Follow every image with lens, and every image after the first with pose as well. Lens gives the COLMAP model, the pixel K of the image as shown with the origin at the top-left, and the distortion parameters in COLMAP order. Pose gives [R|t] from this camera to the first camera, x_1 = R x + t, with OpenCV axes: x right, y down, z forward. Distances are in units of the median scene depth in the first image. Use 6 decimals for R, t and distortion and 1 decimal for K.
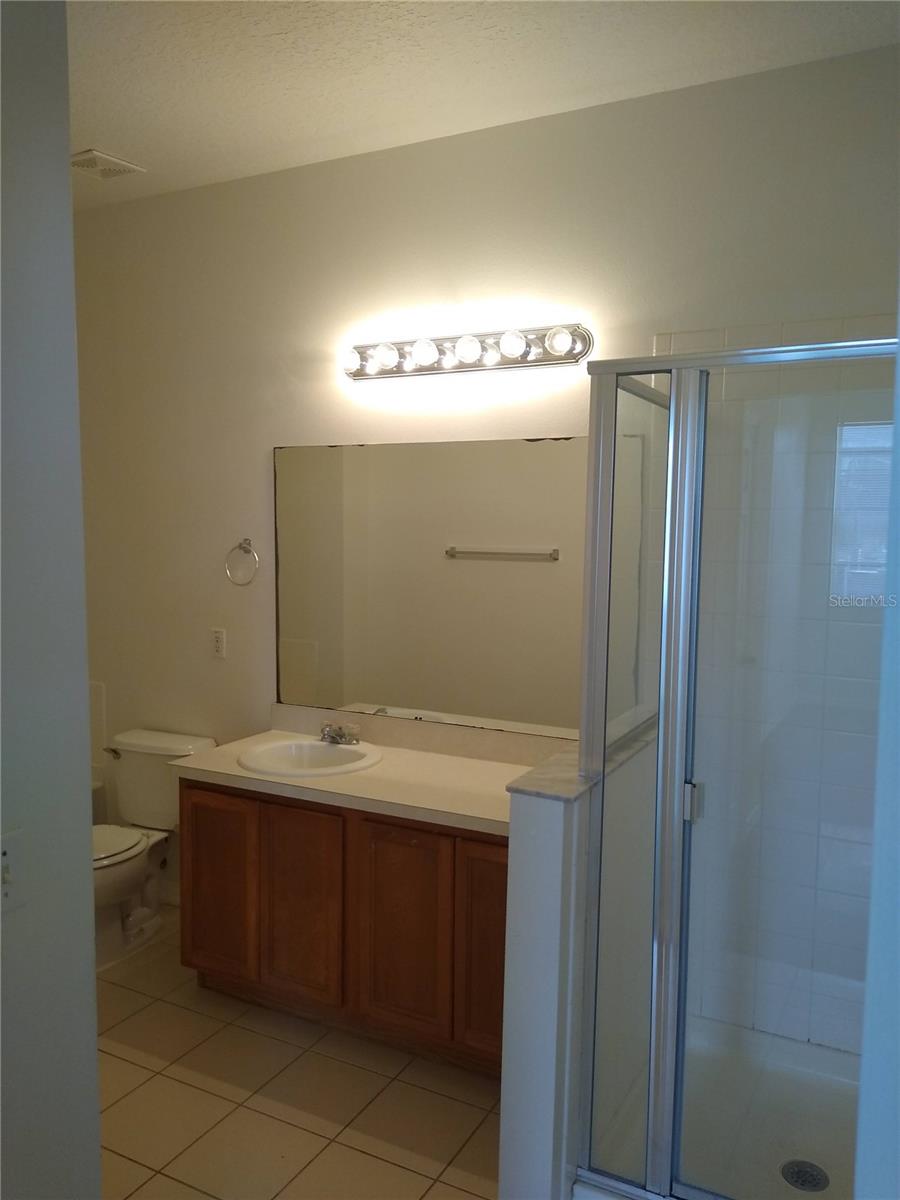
lens RADIAL K [[928.9, 0, 449.5], [0, 928.9, 595.6], [0, 0, 1]] dist [0.054225, -0.076561]
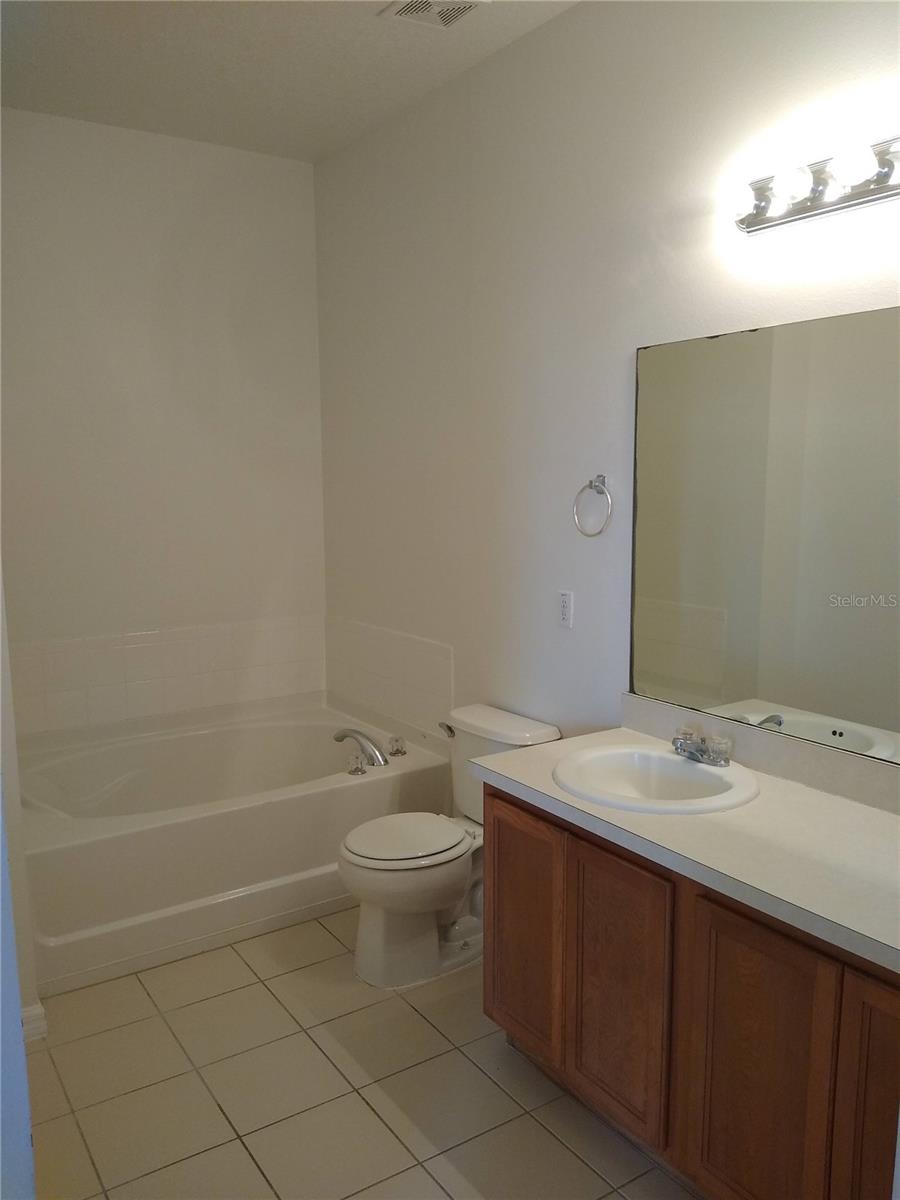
lens RADIAL K [[928.9, 0, 449.7], [0, 928.9, 606.4], [0, 0, 1]] dist [0.054225, -0.076561]
pose [[0.876337, 0.051211, -0.478968, 0.047784], [-0.020836, 0.997432, 0.068523, -0.003439], [0.481248, -0.050069, 0.875154, 0.287709]]
